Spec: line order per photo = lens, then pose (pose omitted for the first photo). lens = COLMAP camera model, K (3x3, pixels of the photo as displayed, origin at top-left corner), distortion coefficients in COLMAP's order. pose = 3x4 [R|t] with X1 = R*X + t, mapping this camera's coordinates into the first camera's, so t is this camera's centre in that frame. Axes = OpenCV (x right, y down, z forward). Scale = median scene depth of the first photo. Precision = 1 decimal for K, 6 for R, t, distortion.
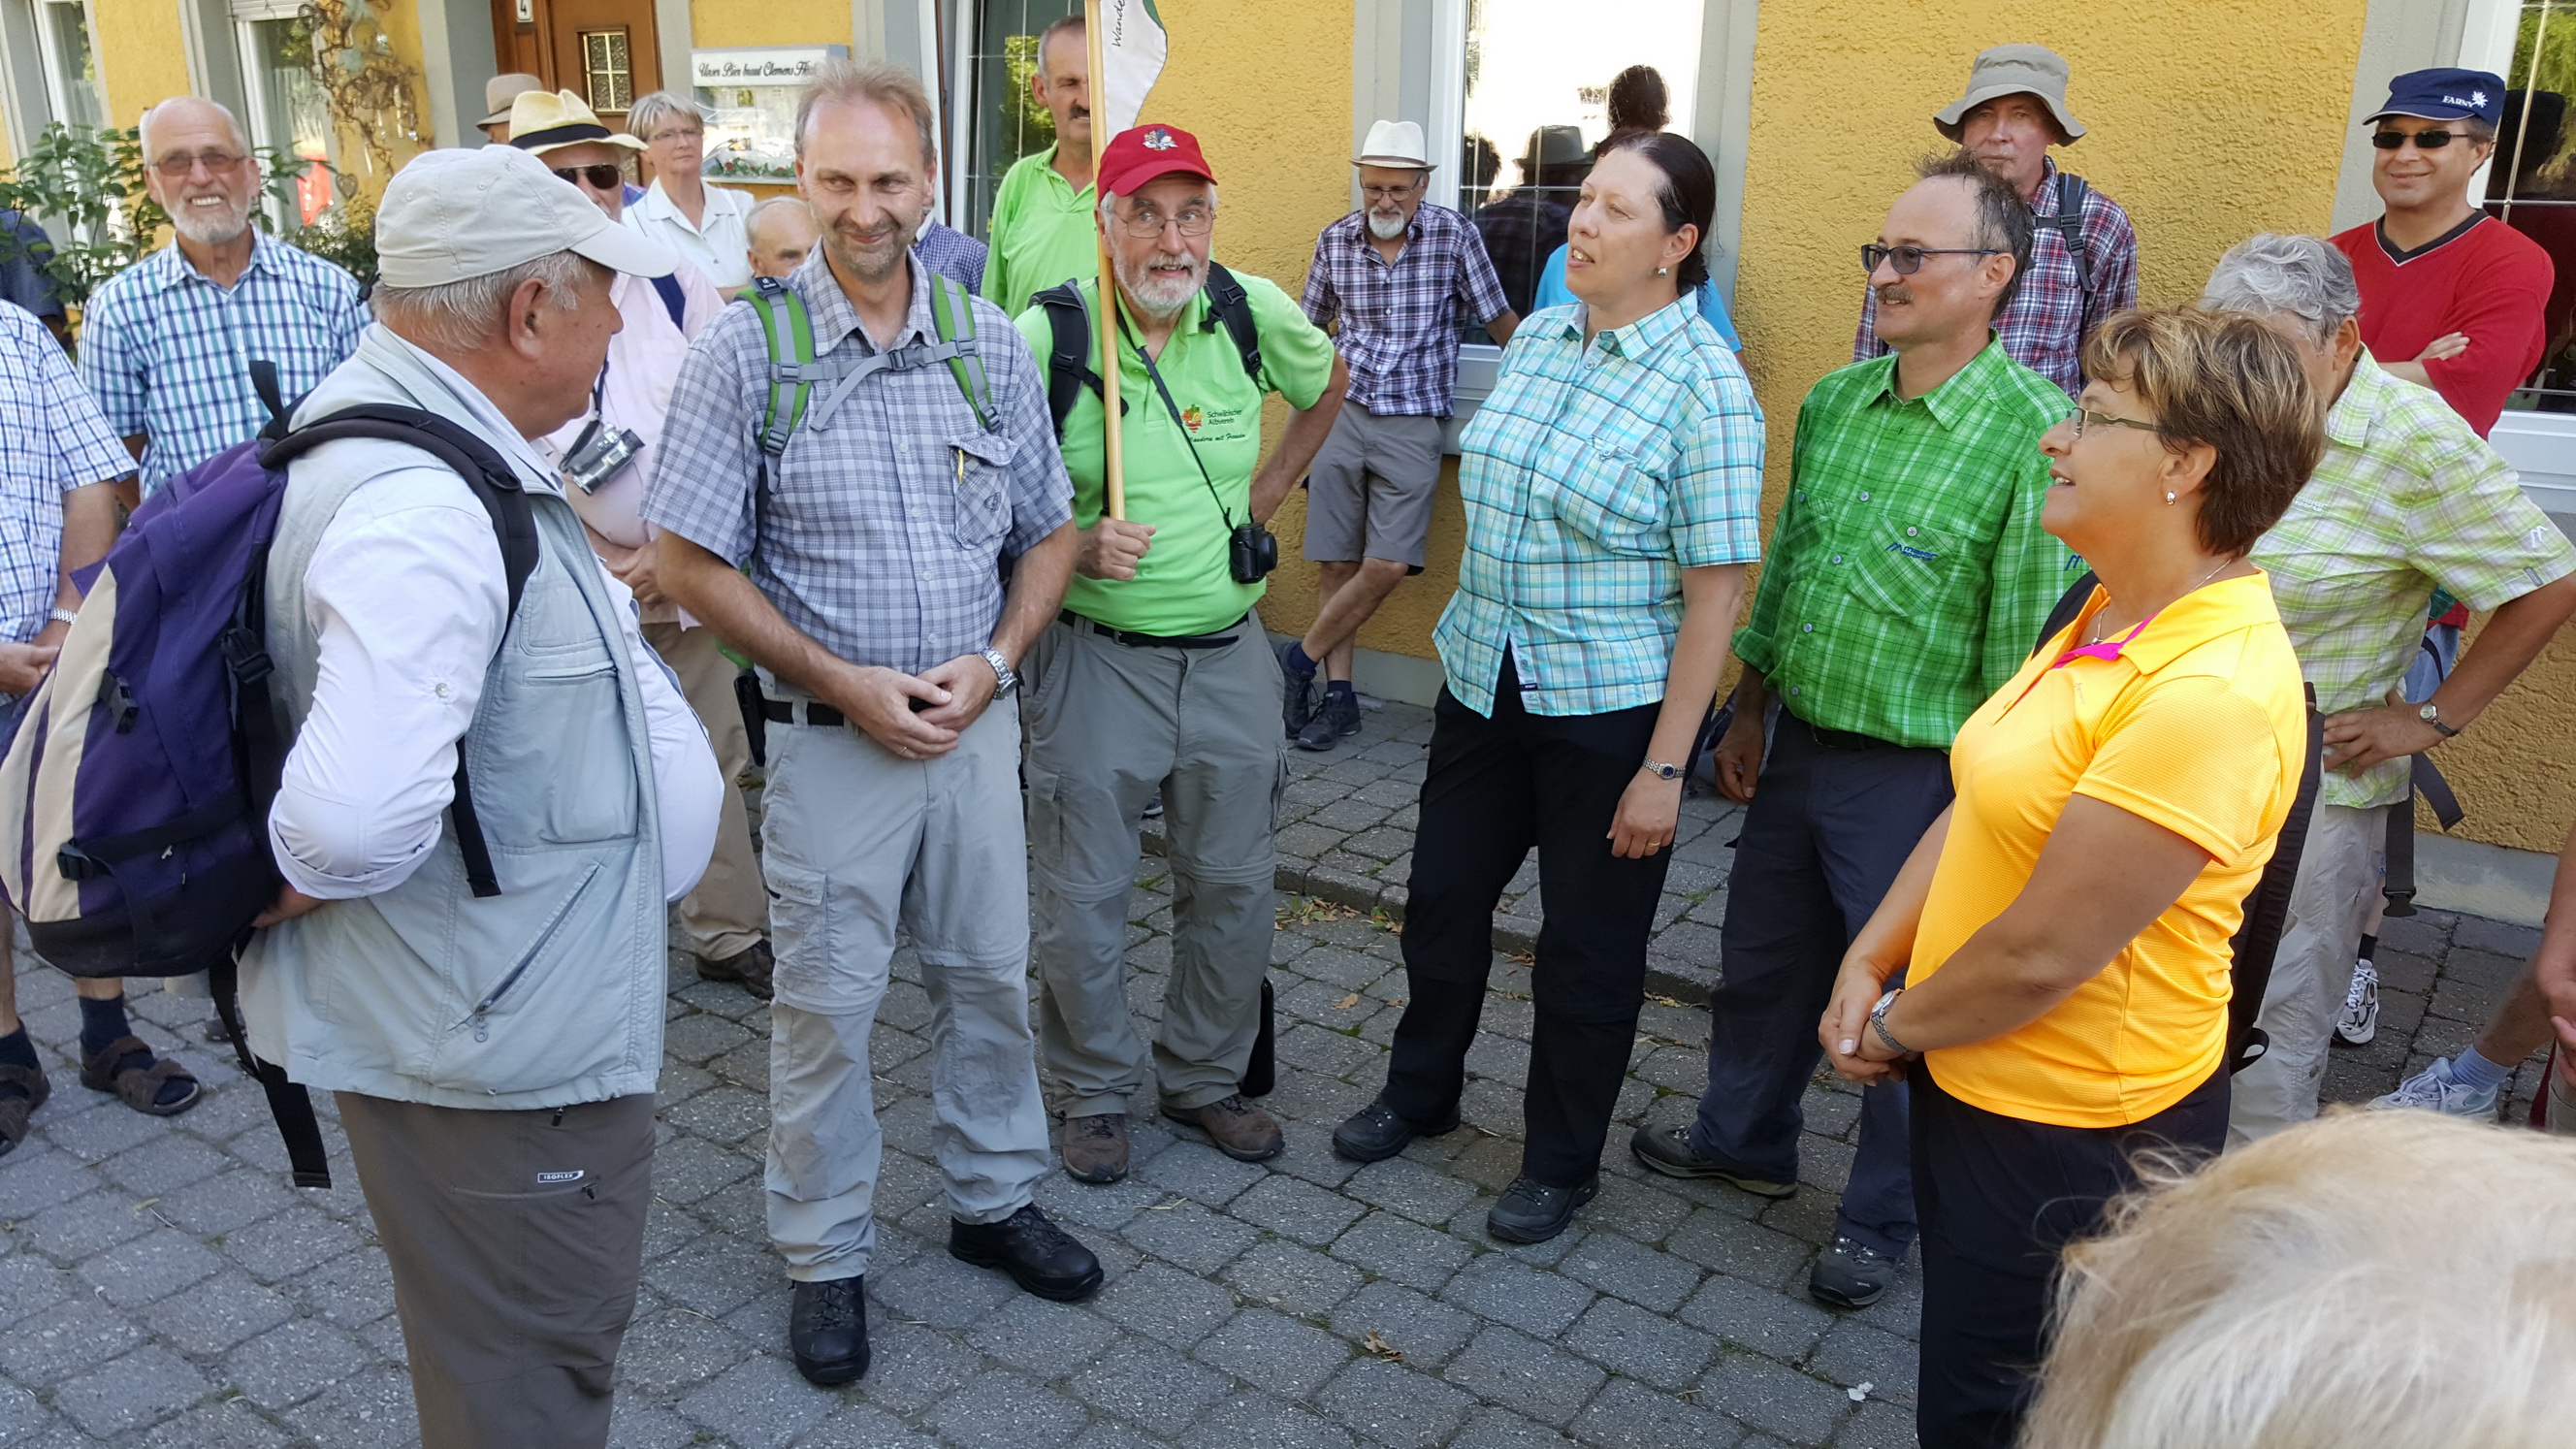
lens RADIAL K [[1883.7, 0, 1276.1], [0, 1883.7, 760.5], [0, 0, 1]] dist [0.063632, -0.095188]
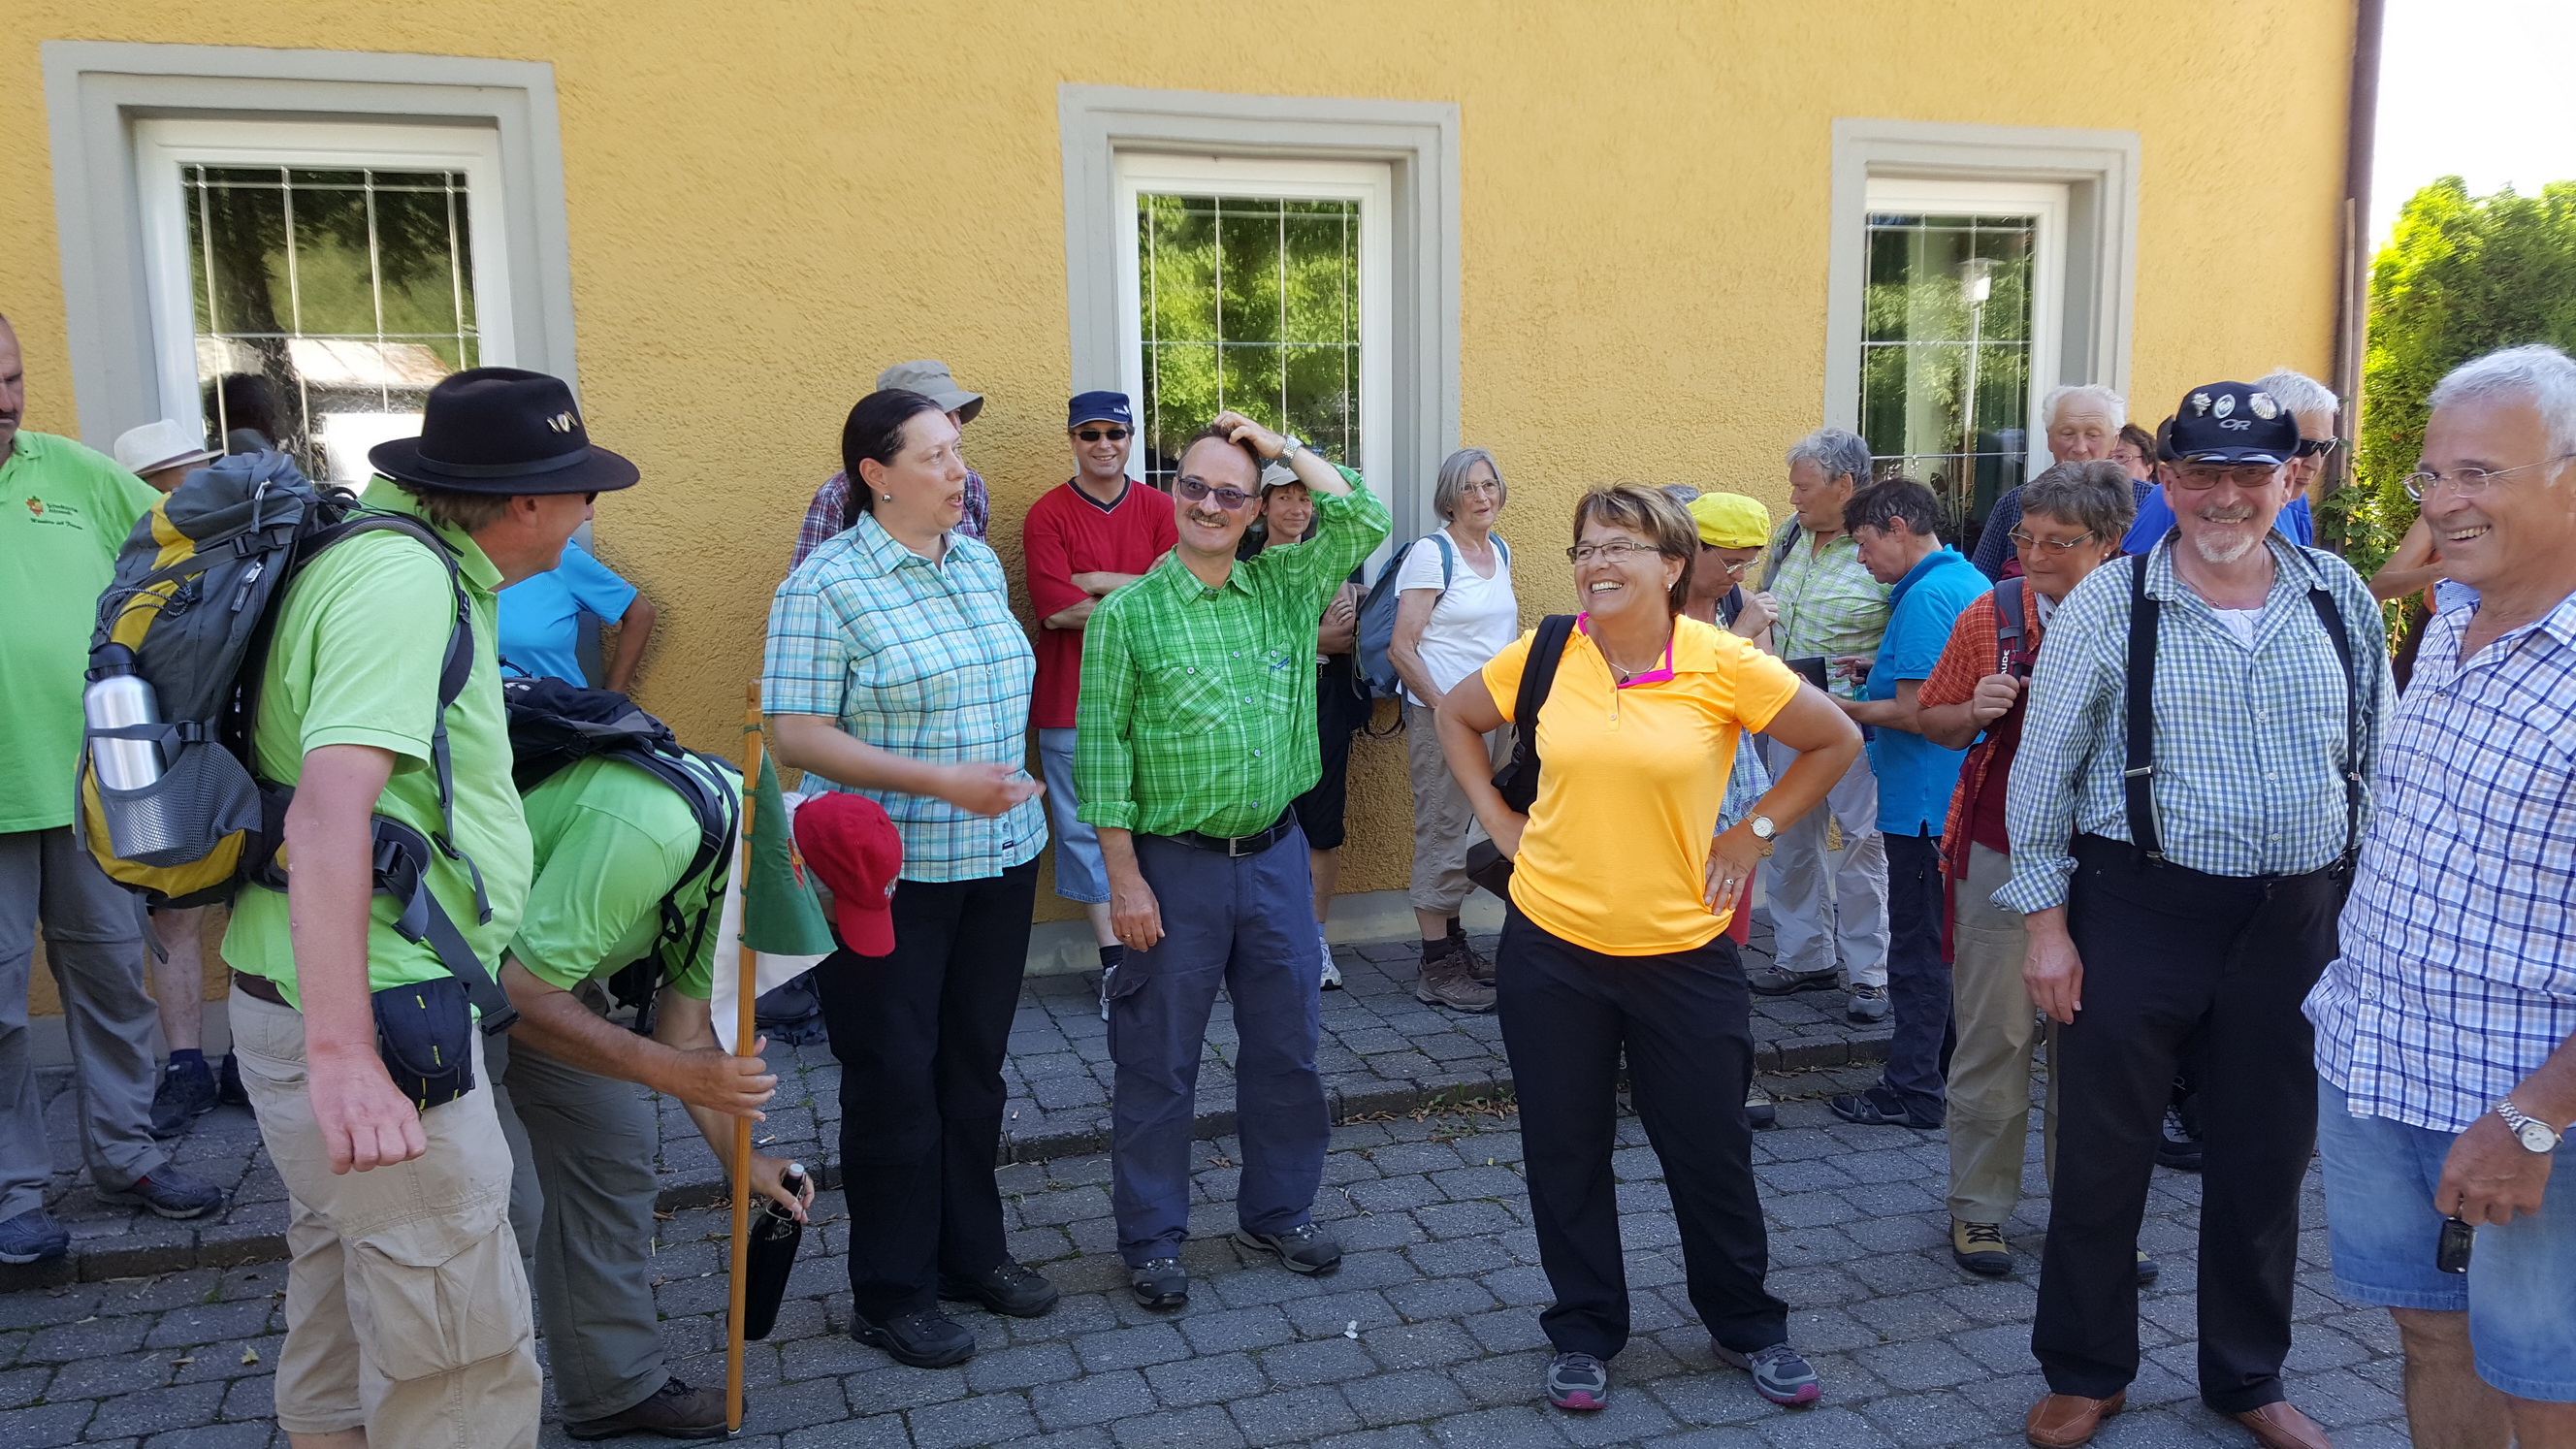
lens RADIAL K [[1883.7, 0, 1315.3], [0, 1883.7, 690.1], [0, 0, 1]] dist [0.063632, -0.095188]
pose [[0.619565, -0.107909, 0.777493, -0.479483], [0.251902, 0.965449, -0.066740, -0.009802], [-0.743428, 0.237201, 0.625341, 0.066346]]
